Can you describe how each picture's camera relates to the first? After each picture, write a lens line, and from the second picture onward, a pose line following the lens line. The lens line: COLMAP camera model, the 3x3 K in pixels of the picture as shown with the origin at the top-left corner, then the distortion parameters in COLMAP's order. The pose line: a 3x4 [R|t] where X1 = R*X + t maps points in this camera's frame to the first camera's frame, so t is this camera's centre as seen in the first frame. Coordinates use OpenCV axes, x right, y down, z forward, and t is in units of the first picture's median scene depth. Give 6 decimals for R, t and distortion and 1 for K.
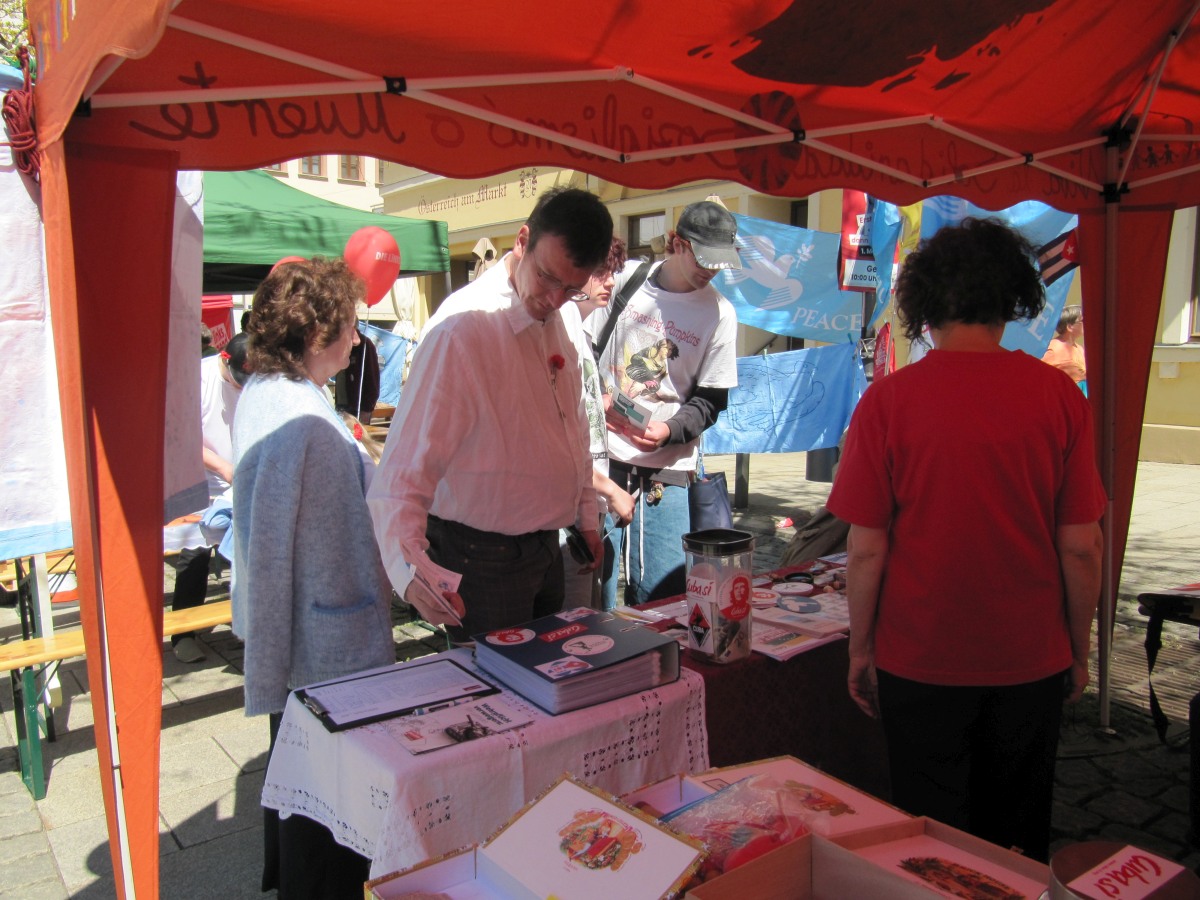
lens RADIAL K [[989.2, 0, 594.8], [0, 989.2, 451.3], [0, 0, 1]] dist [-0.051202, 0.019650]
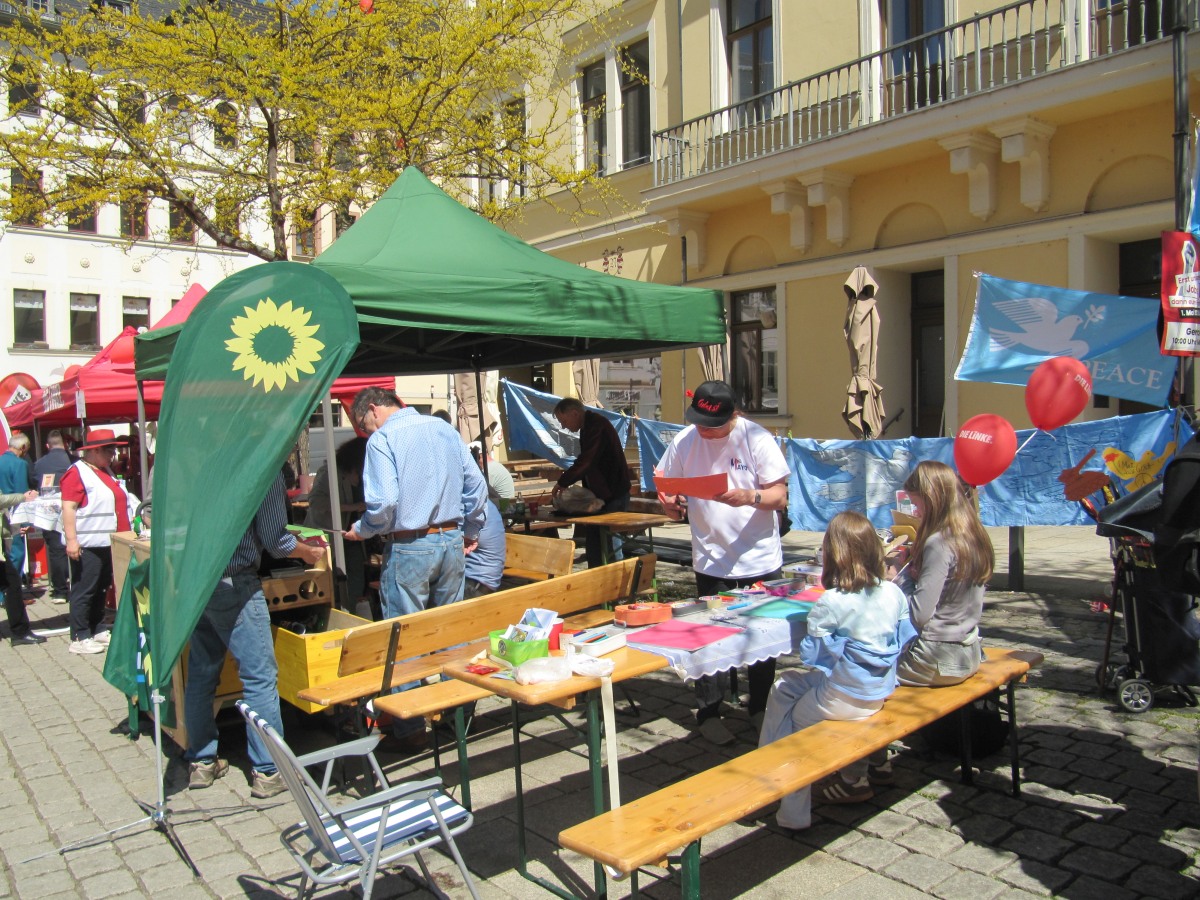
lens RADIAL K [[989.2, 0, 585.6], [0, 989.2, 462.8], [0, 0, 1]] dist [-0.051202, 0.019650]
pose [[0.999678, -0.023461, 0.009703, -0.290162], [0.024083, 0.997264, -0.069894, -0.008962], [-0.008037, 0.070105, 0.997507, 0.082285]]
